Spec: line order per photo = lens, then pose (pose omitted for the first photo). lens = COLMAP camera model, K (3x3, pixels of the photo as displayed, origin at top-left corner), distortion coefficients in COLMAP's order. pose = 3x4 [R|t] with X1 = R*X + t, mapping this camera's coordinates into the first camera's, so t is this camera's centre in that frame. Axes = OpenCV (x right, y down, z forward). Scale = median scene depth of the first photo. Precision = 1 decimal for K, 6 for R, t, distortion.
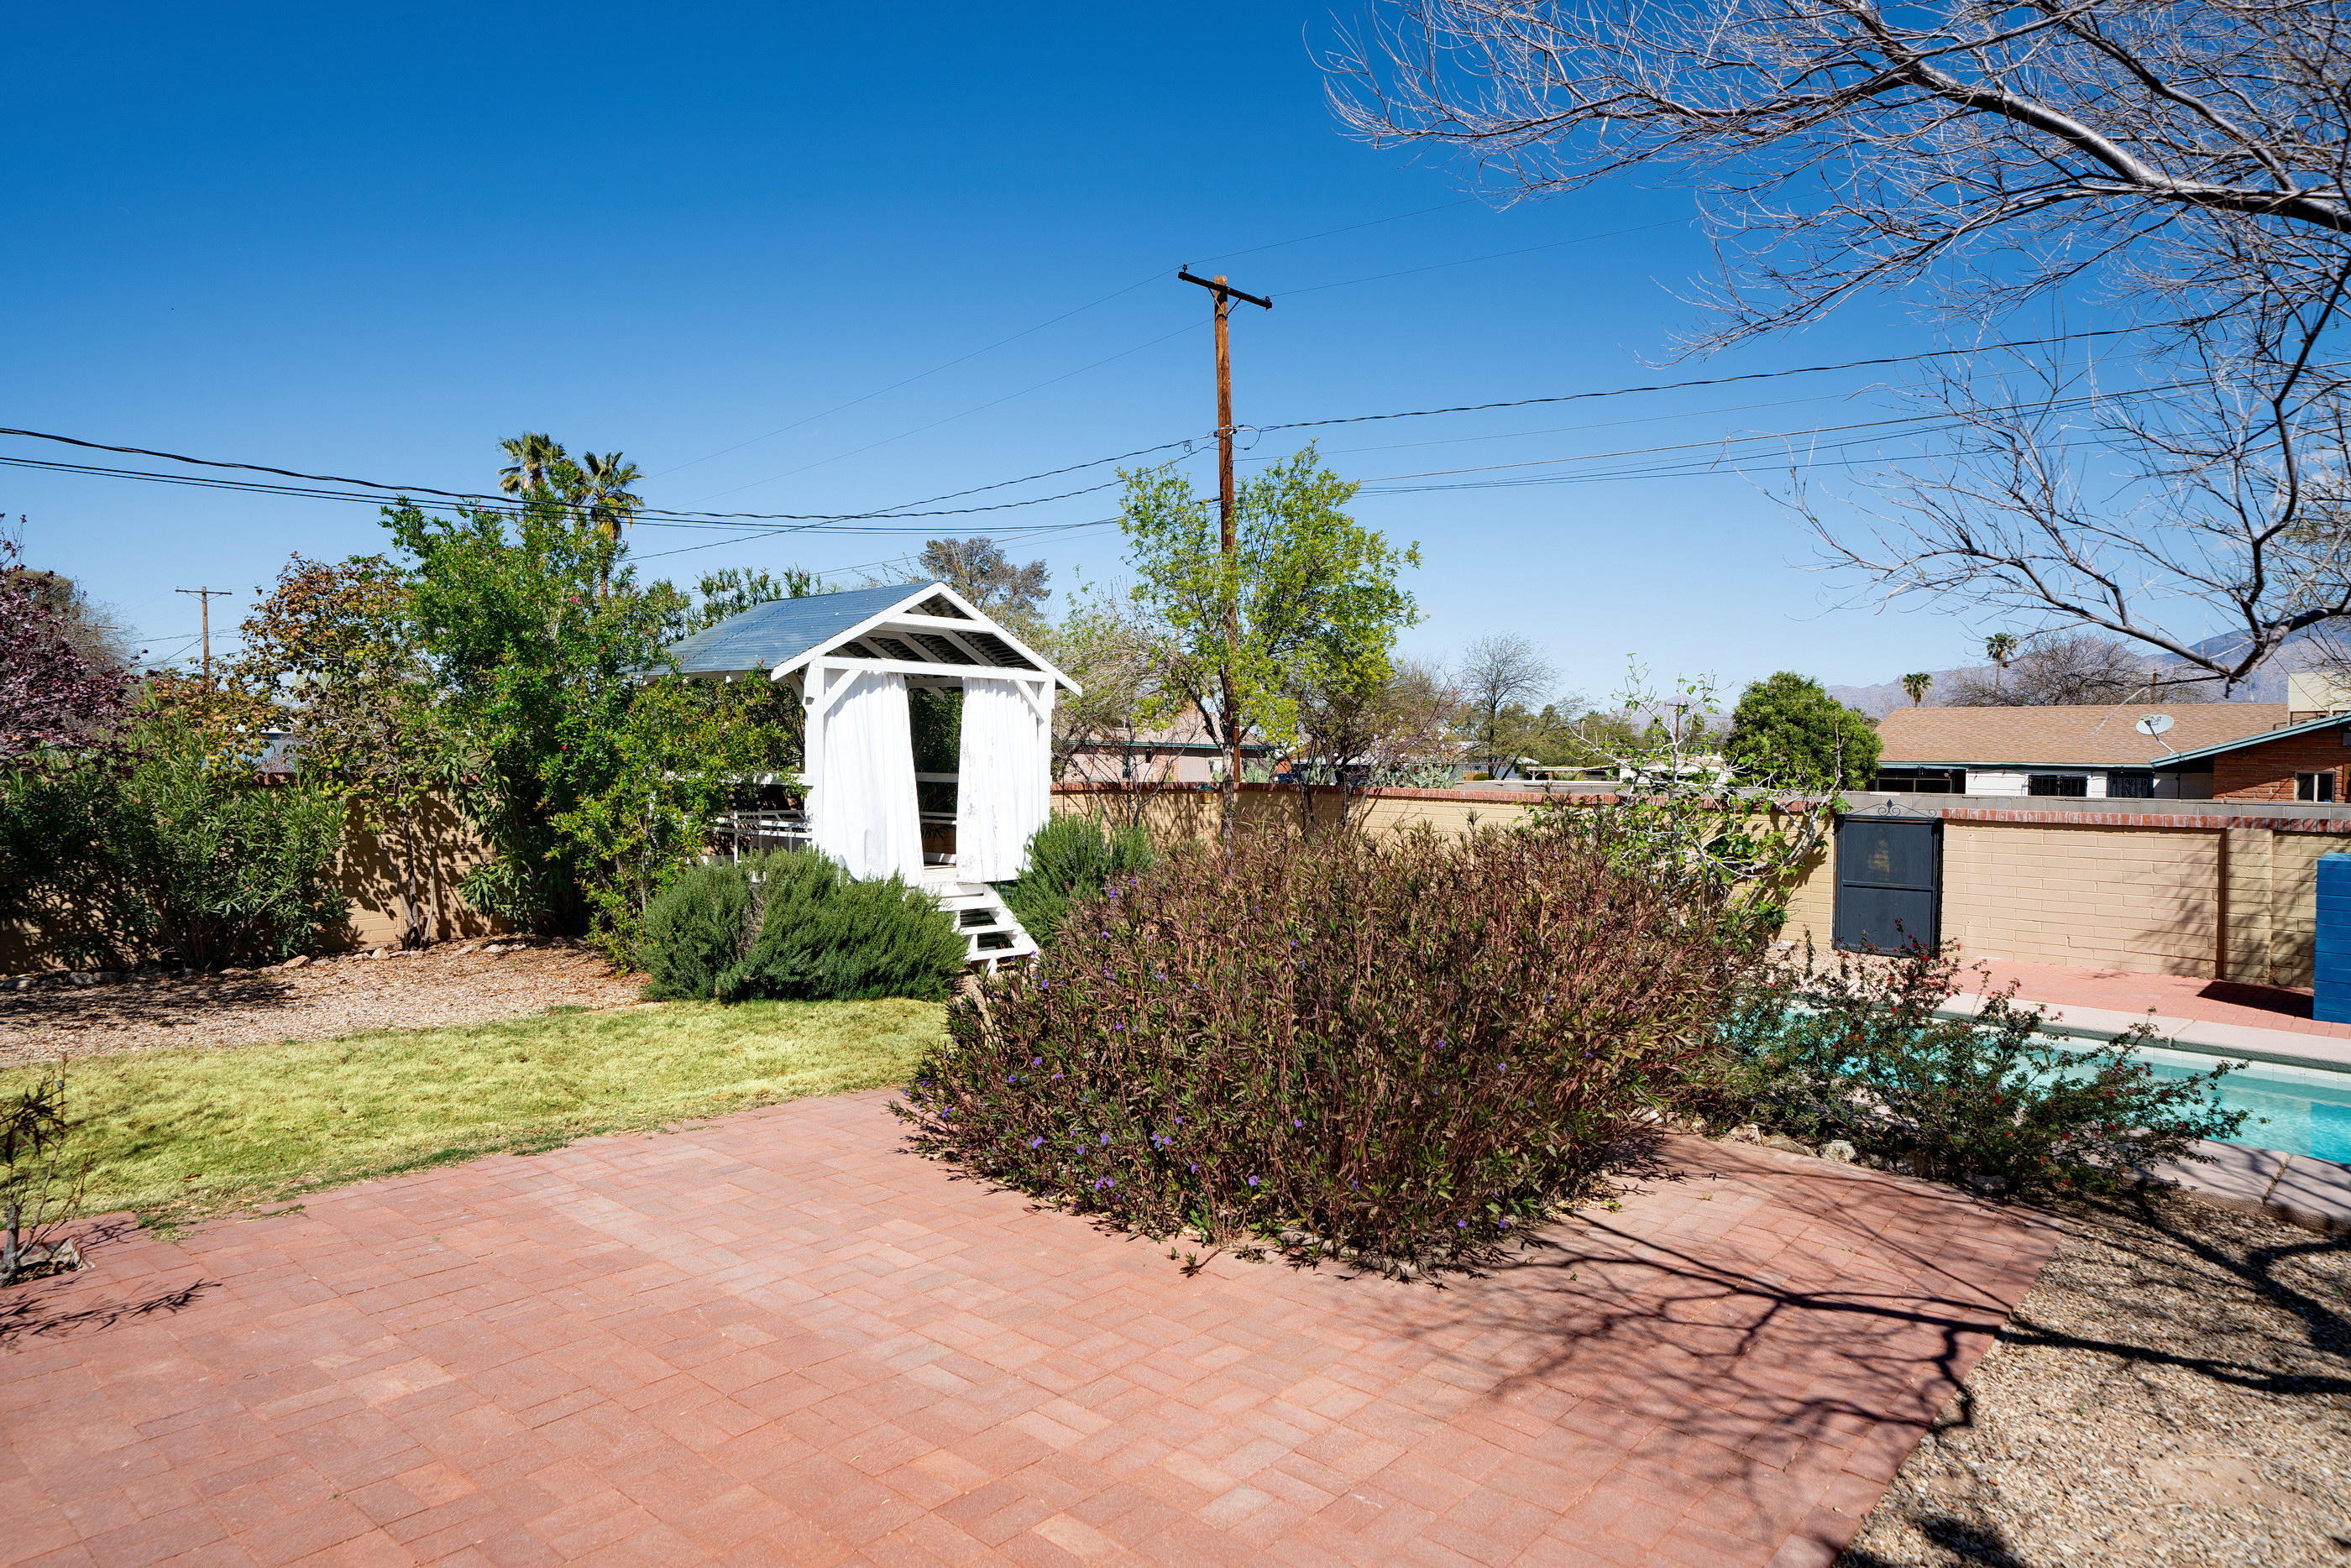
lens RADIAL K [[1364.1, 0, 1176.5], [0, 1364.1, 782.9], [0, 0, 1]] dist [0.027047, -0.000422]
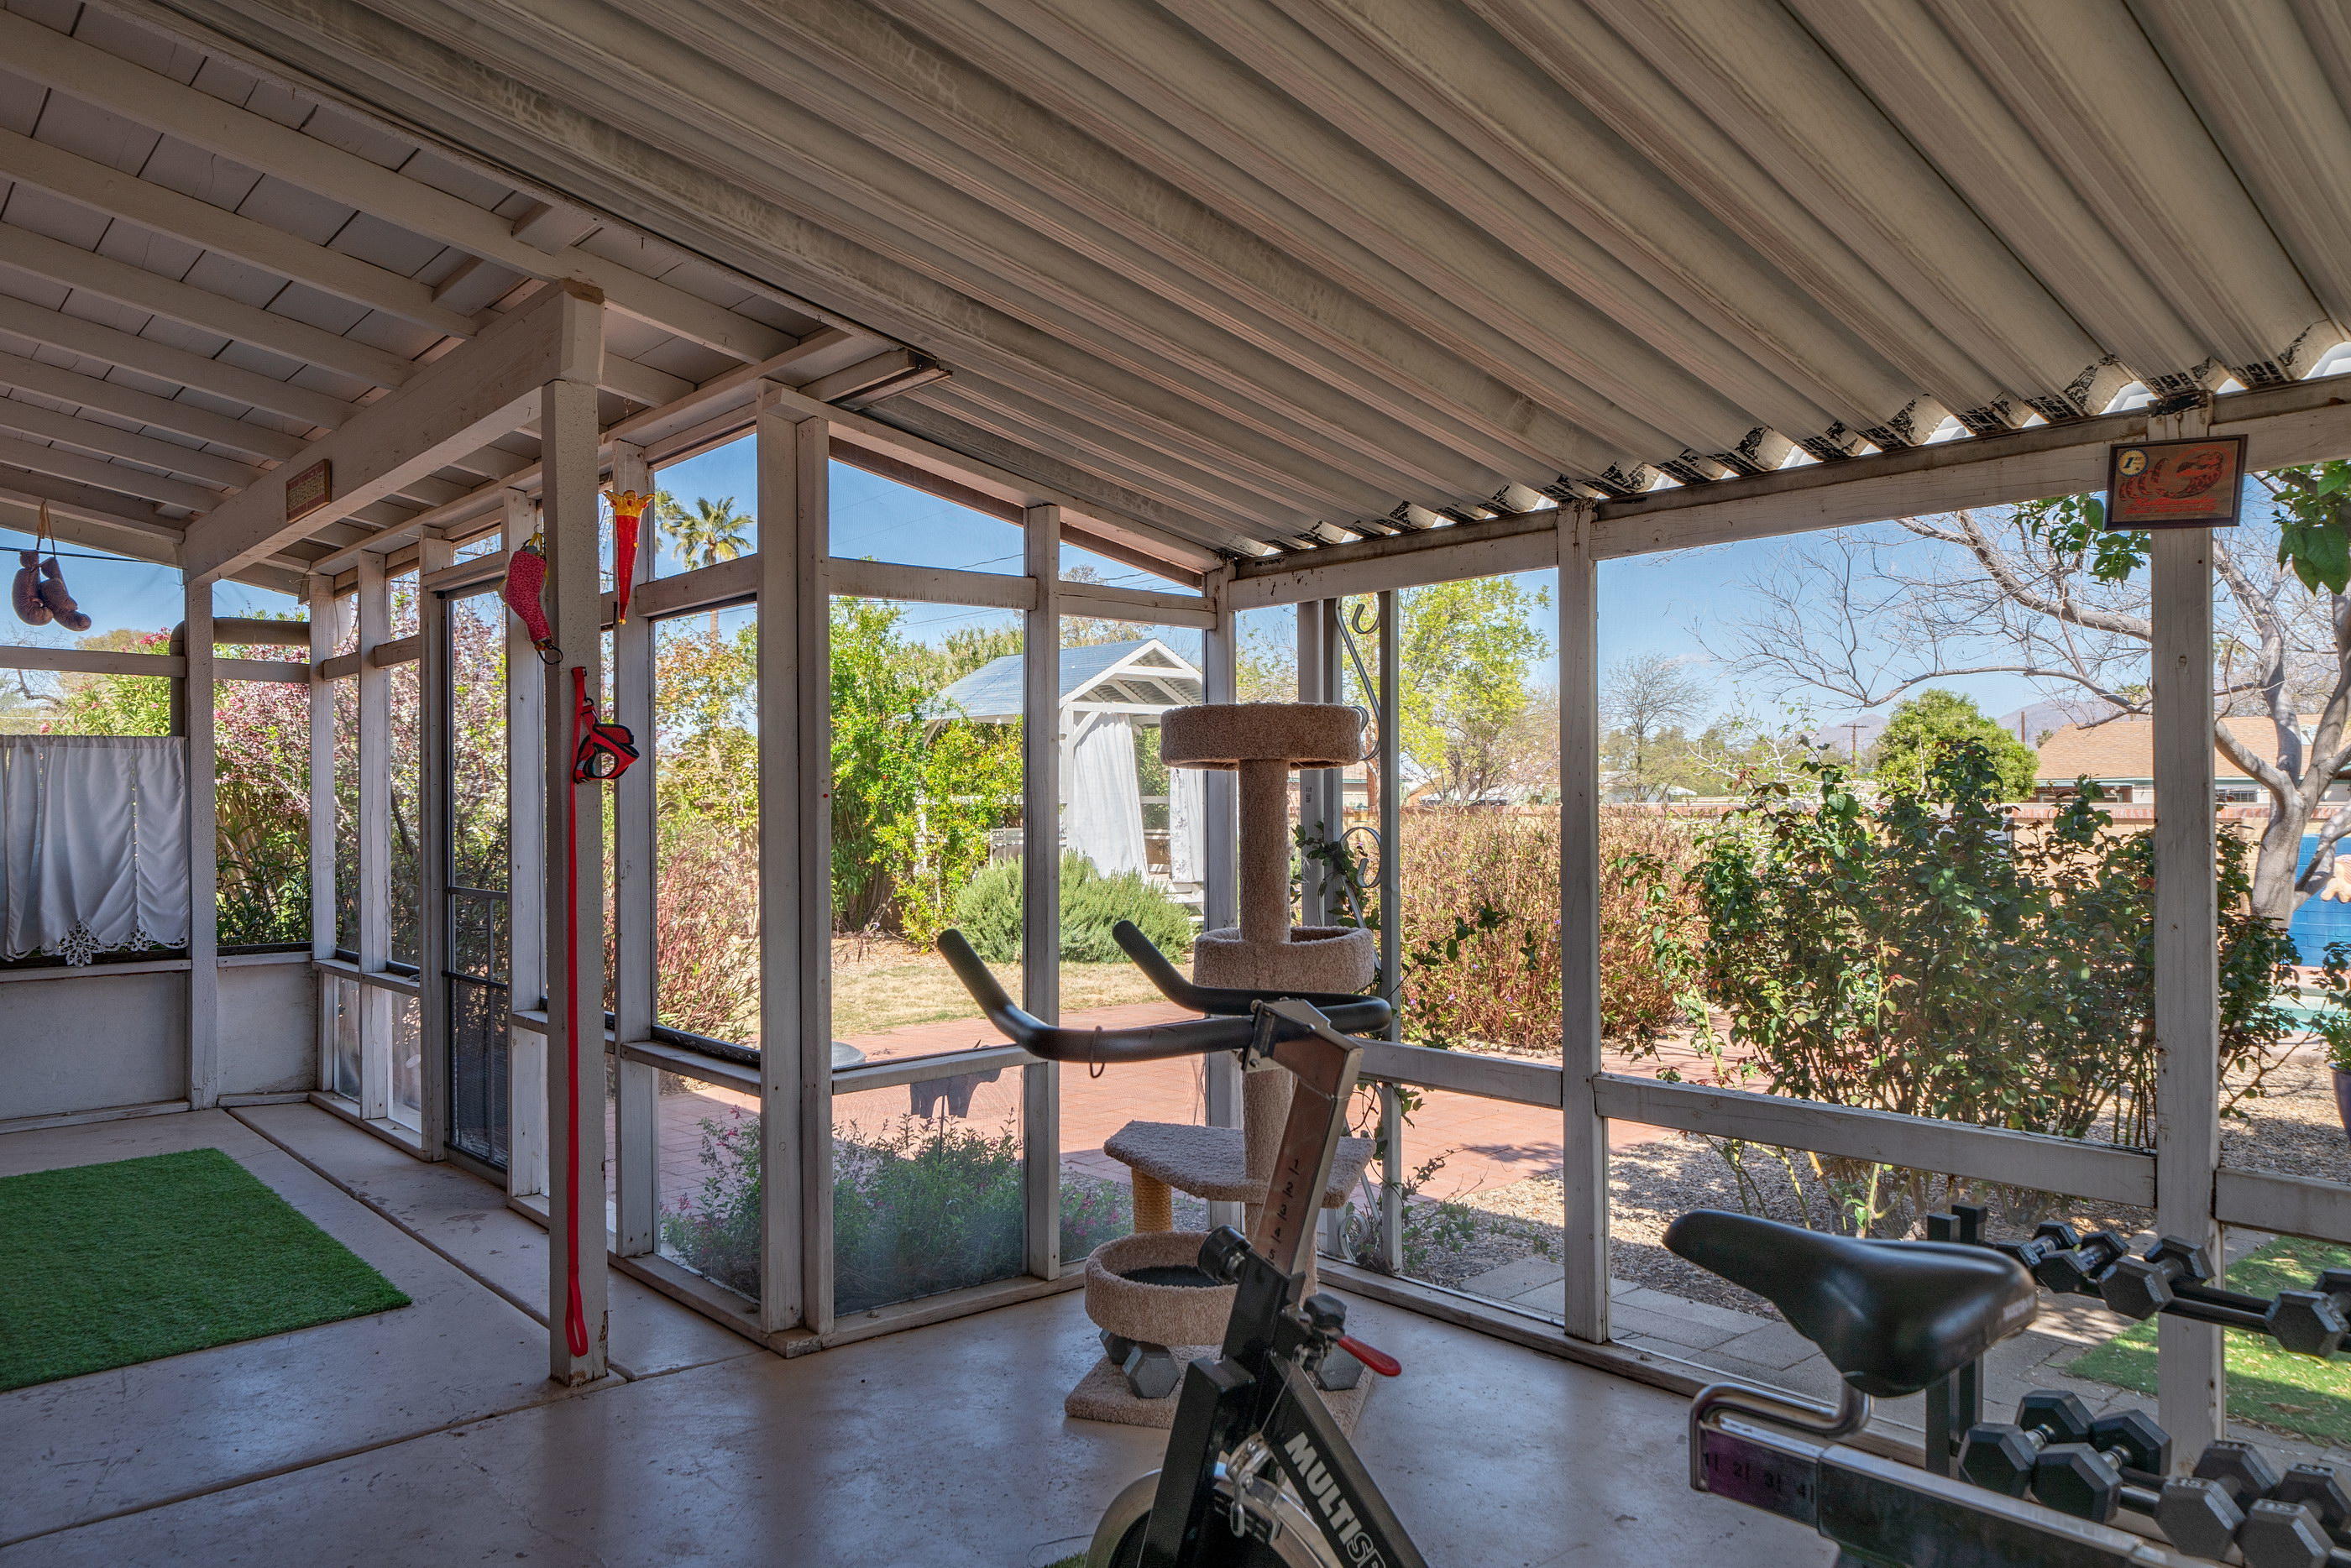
lens RADIAL K [[1561.6, 0, 1171.9], [0, 1561.6, 791.6], [0, 0, 1]] dist [-0.010485, -0.000776]
pose [[0.997366, -0.020584, -0.069547, -0.045835], [0.018878, 0.999507, -0.025092, 0.020056], [0.070030, 0.023713, 0.997263, -0.300706]]
